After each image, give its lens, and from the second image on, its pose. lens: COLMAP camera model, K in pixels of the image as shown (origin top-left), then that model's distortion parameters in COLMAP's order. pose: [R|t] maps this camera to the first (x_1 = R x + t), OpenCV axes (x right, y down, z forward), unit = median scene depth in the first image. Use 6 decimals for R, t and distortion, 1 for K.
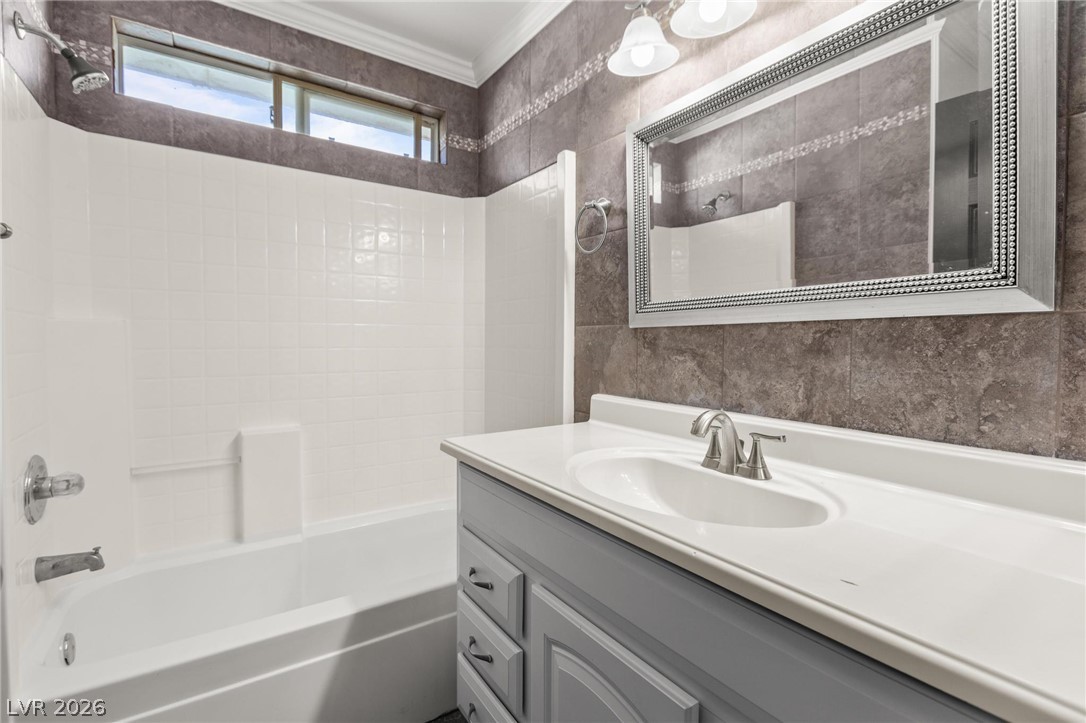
lens RADIAL K [[499.3, 0, 542.5], [0, 499.3, 350.7], [0, 0, 1]] dist [-0.009488, 0.001497]
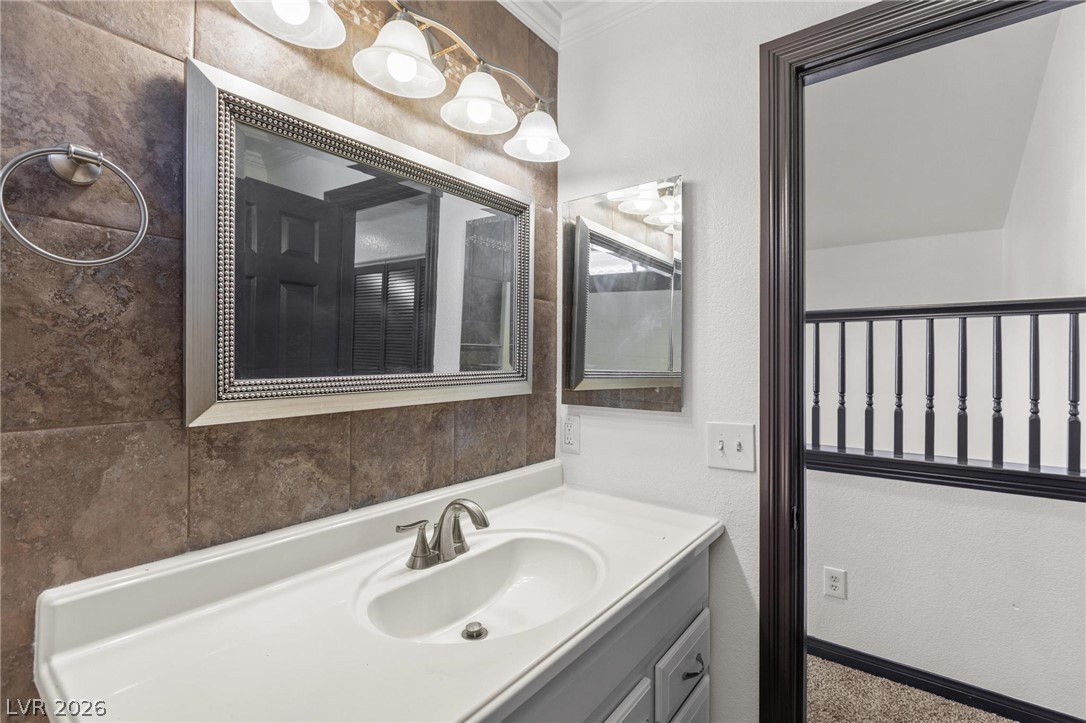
lens RADIAL K [[499.3, 0, 540.1], [0, 499.3, 362.4], [0, 0, 1]] dist [-0.009488, 0.001497]
pose [[-0.314380, -0.002335, 0.949294, -0.542853], [0.020137, 0.999756, 0.009128, -0.132822], [-0.949084, 0.021986, -0.314256, 0.941130]]
